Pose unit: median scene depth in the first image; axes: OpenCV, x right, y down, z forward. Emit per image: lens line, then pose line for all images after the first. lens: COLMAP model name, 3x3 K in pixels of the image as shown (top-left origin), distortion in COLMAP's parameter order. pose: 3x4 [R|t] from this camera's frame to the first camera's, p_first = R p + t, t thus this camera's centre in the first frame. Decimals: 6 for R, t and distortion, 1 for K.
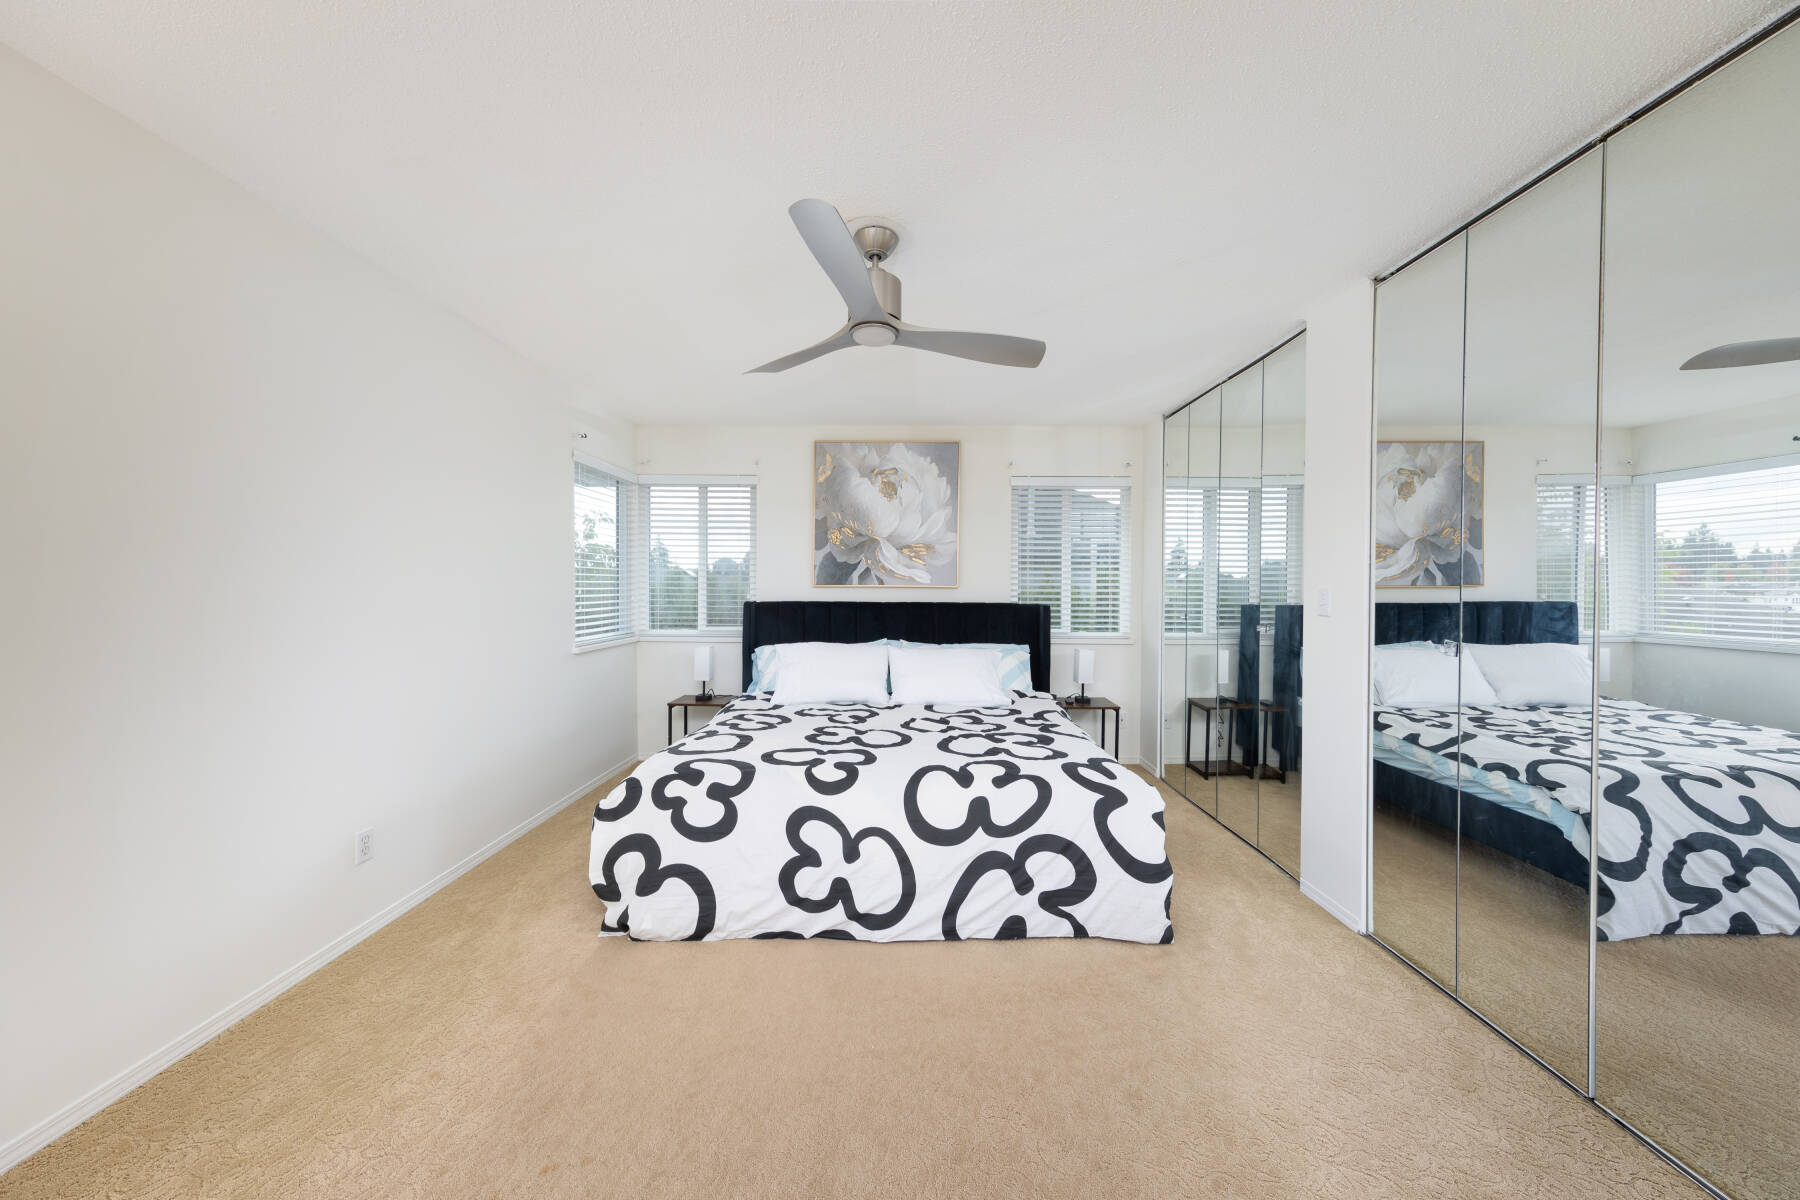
lens RADIAL K [[622.0, 0, 898.8], [0, 622.0, 594.8], [0, 0, 1]] dist [0.003043, -0.000596]
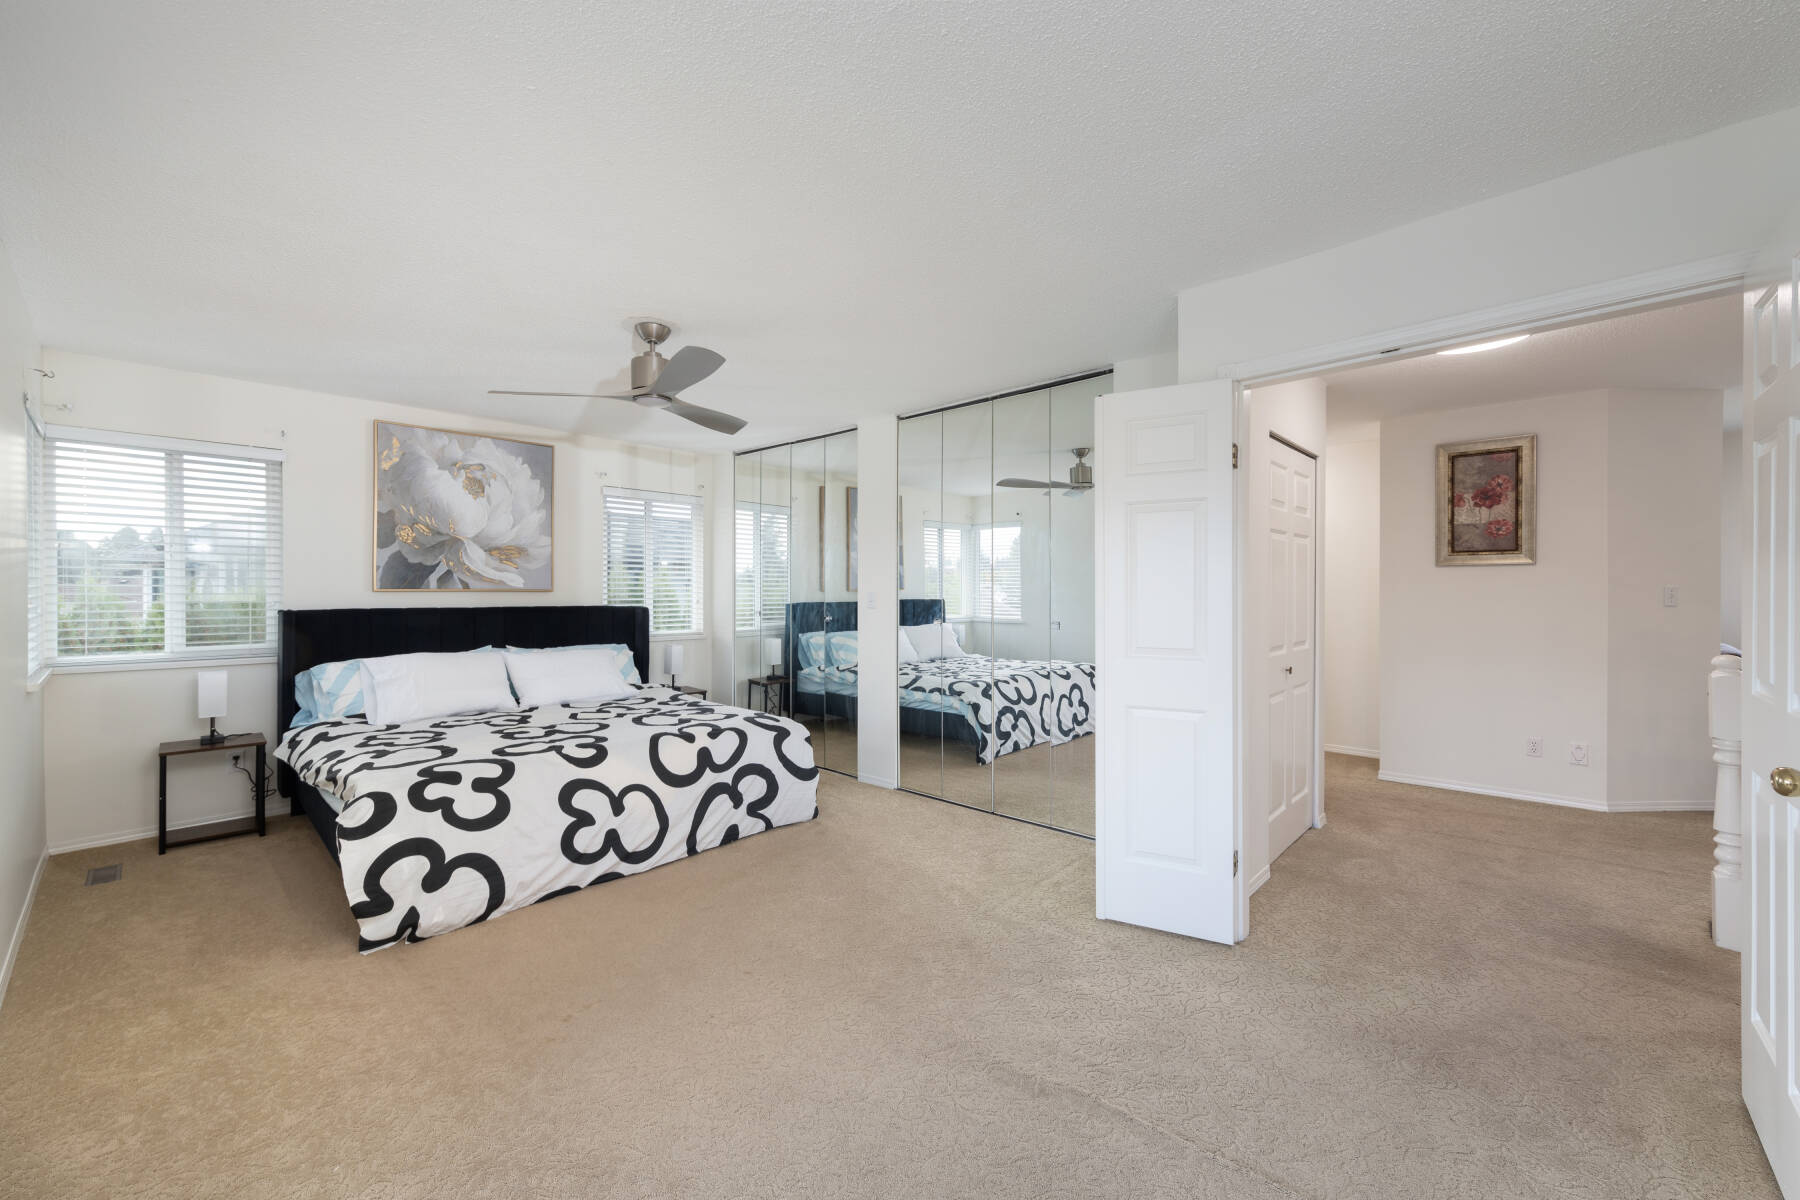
lens RADIAL K [[712.9, 0, 902.7], [0, 712.9, 591.1], [0, 0, 1]] dist [0.002693, 0.000130]
pose [[0.672160, -0.004795, 0.740390, -0.714040], [0.010080, 0.999946, -0.002675, -0.006291], [-0.740337, 0.009261, 0.672172, -0.360912]]
